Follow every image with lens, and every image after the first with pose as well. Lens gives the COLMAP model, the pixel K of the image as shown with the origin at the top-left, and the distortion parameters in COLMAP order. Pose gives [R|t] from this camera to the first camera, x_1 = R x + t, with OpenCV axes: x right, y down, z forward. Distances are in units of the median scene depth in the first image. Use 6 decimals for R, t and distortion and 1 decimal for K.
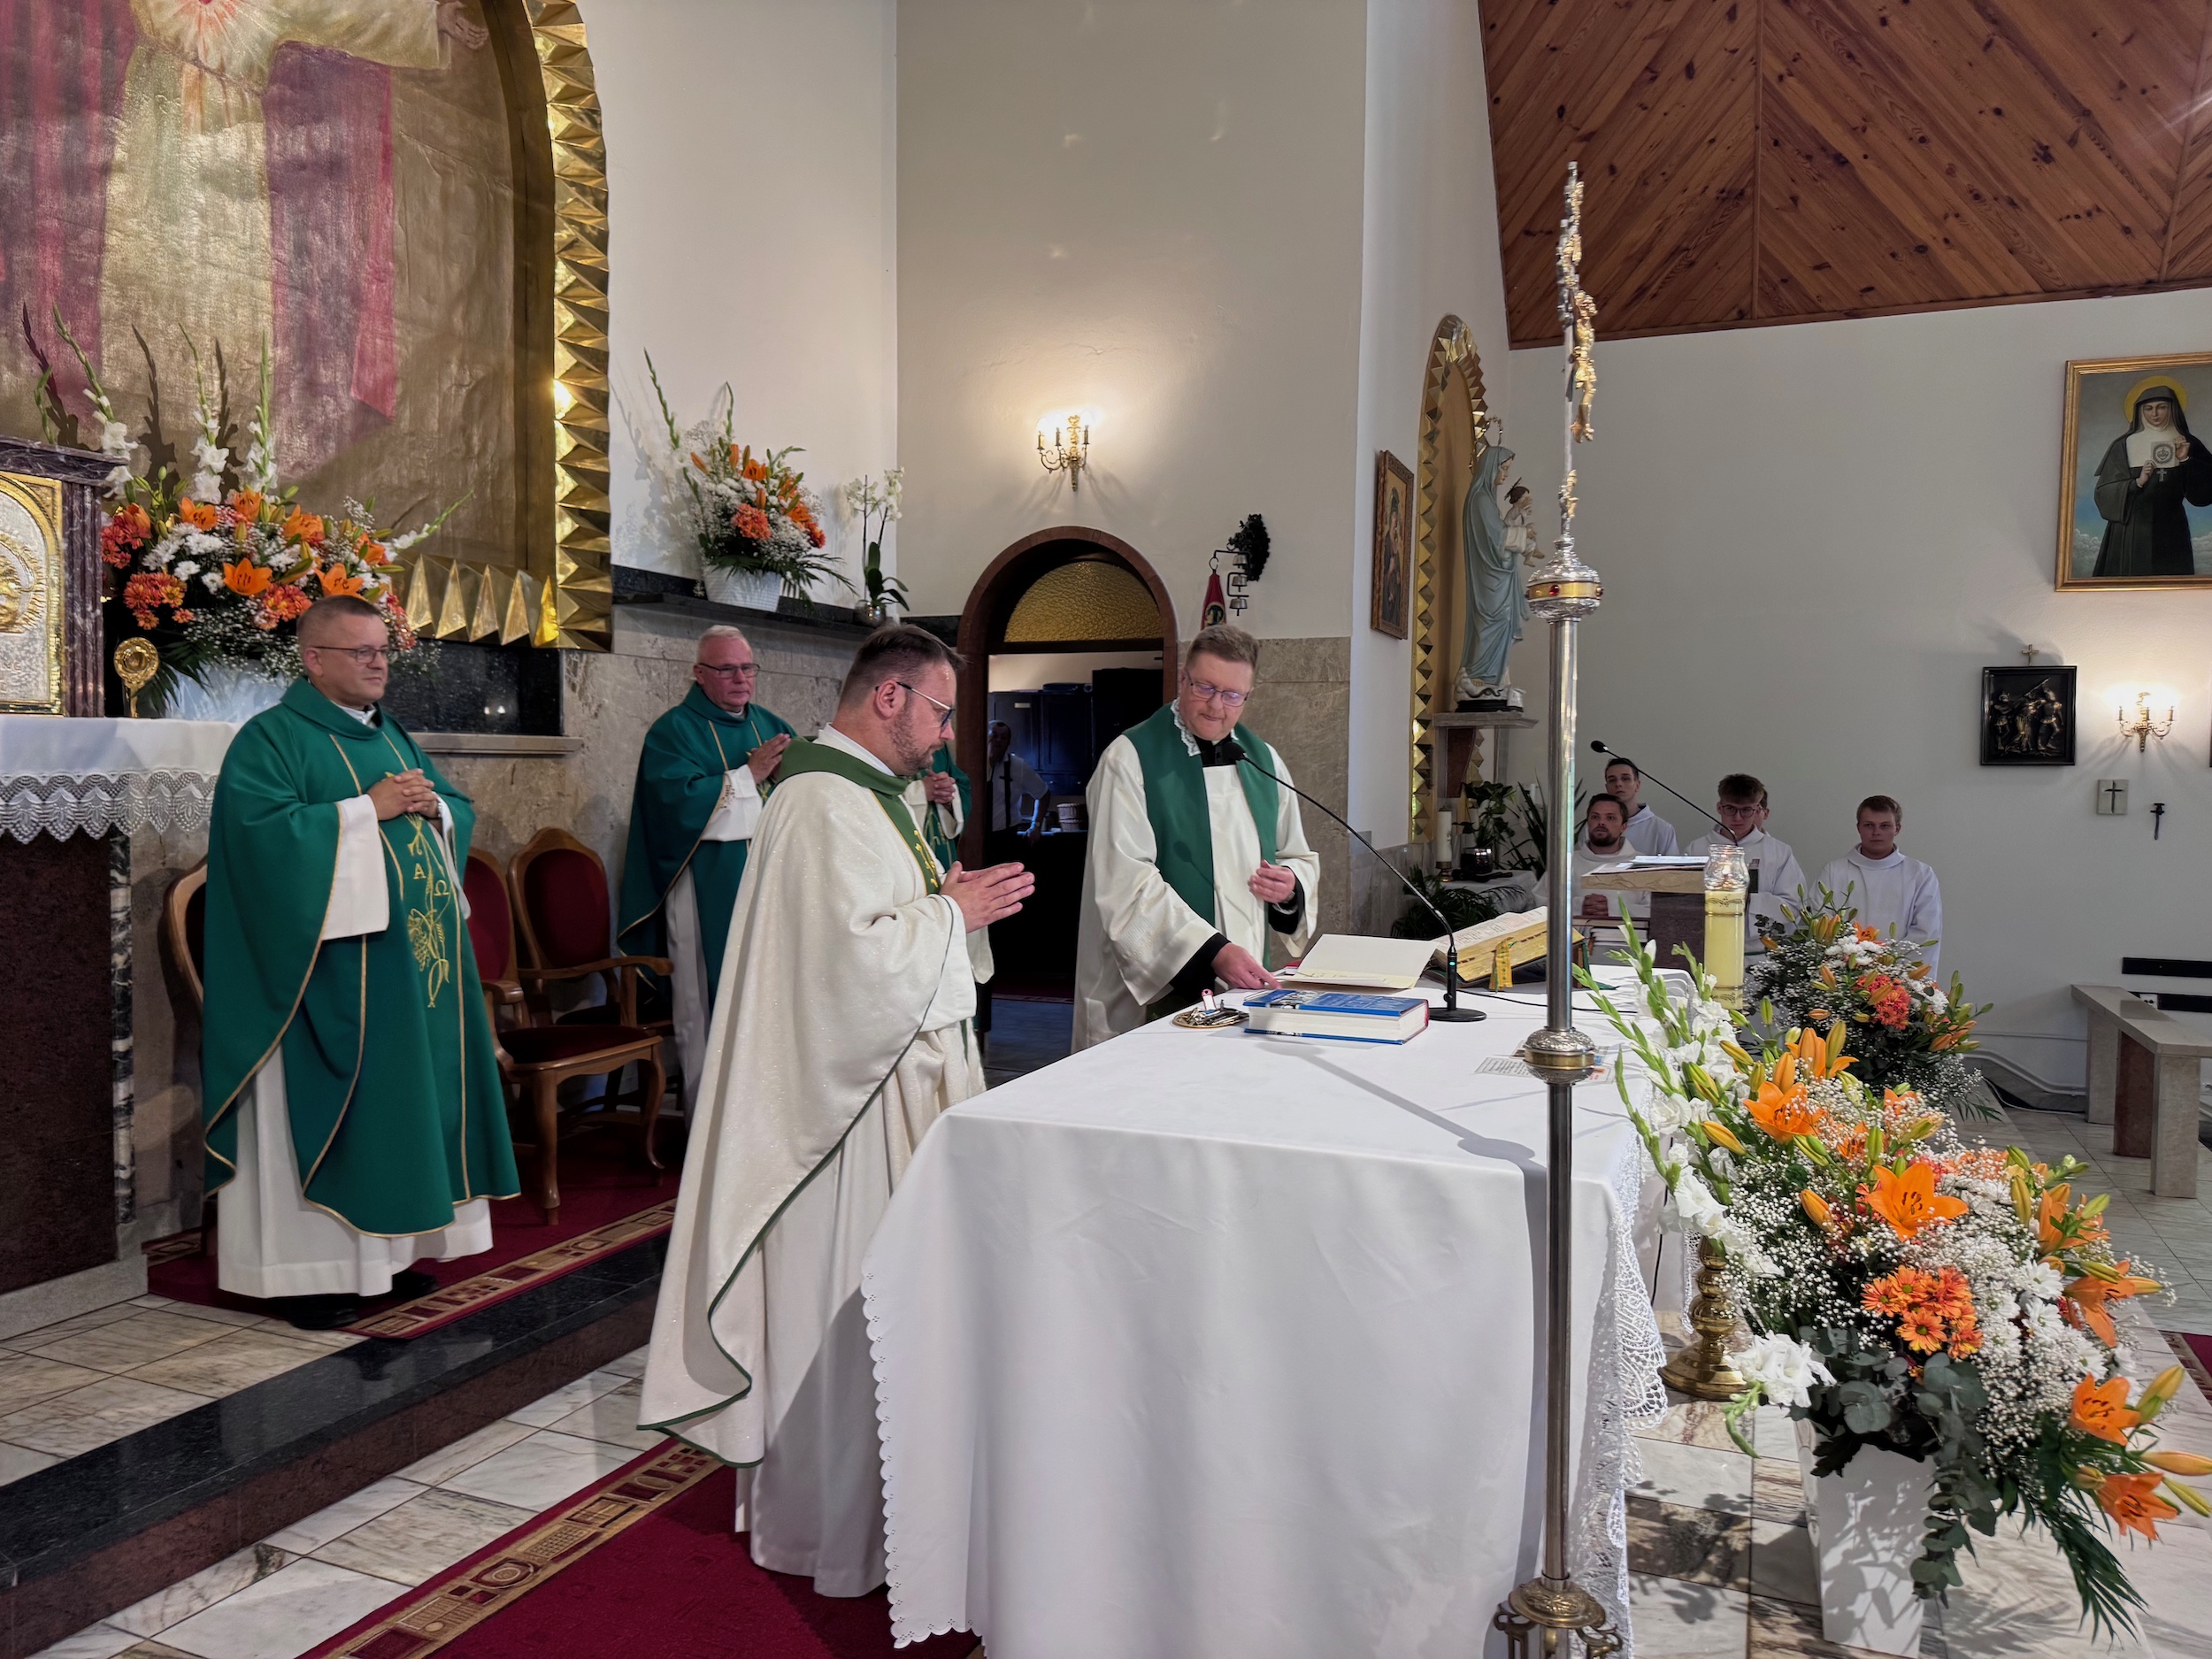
lens RADIAL K [[1573.4, 0, 1105.0], [0, 1573.4, 788.6], [0, 0, 1]] dist [0.033770, -0.050896]
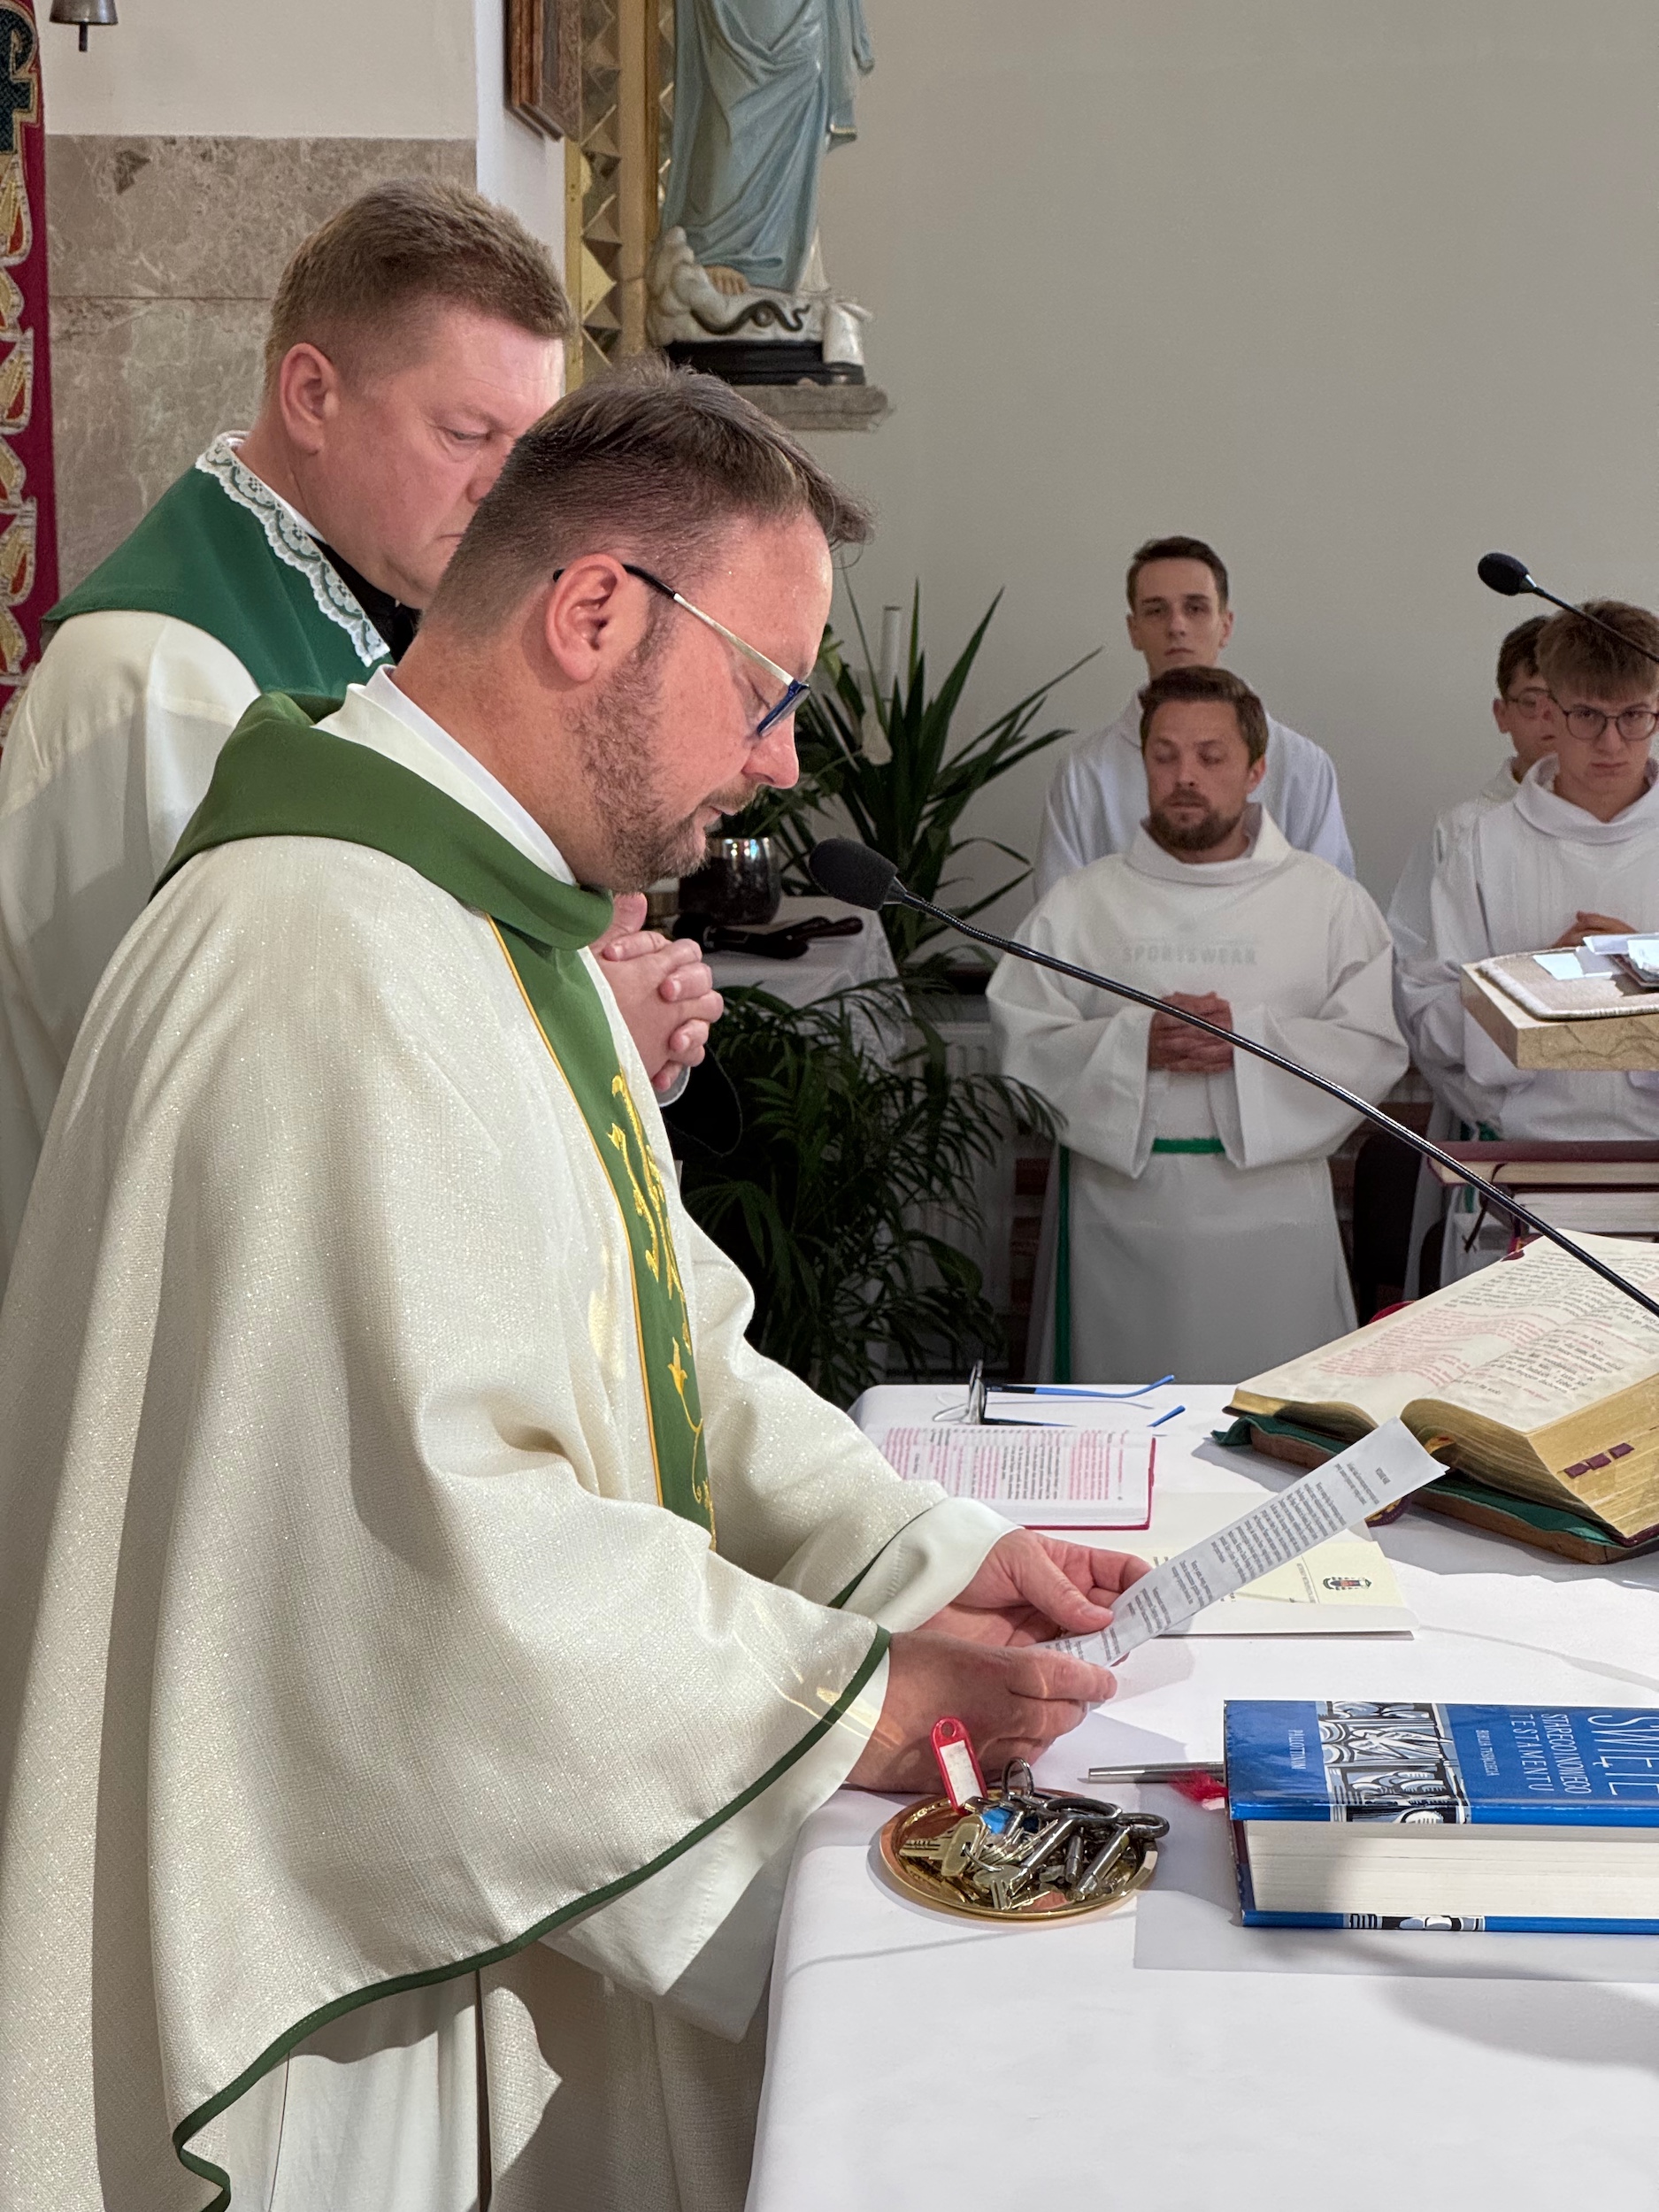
lens RADIAL K [[4951.1, 0, 855.1], [0, 4951.1, 1036.0], [0, 0, 1]] dist [0.144698, 0.000000]
pose [[0.933613, -0.044424, 0.355518, -0.135860], [0.007889, 0.994592, 0.103564, -0.037539], [-0.358196, -0.093884, 0.928914, 0.167819]]
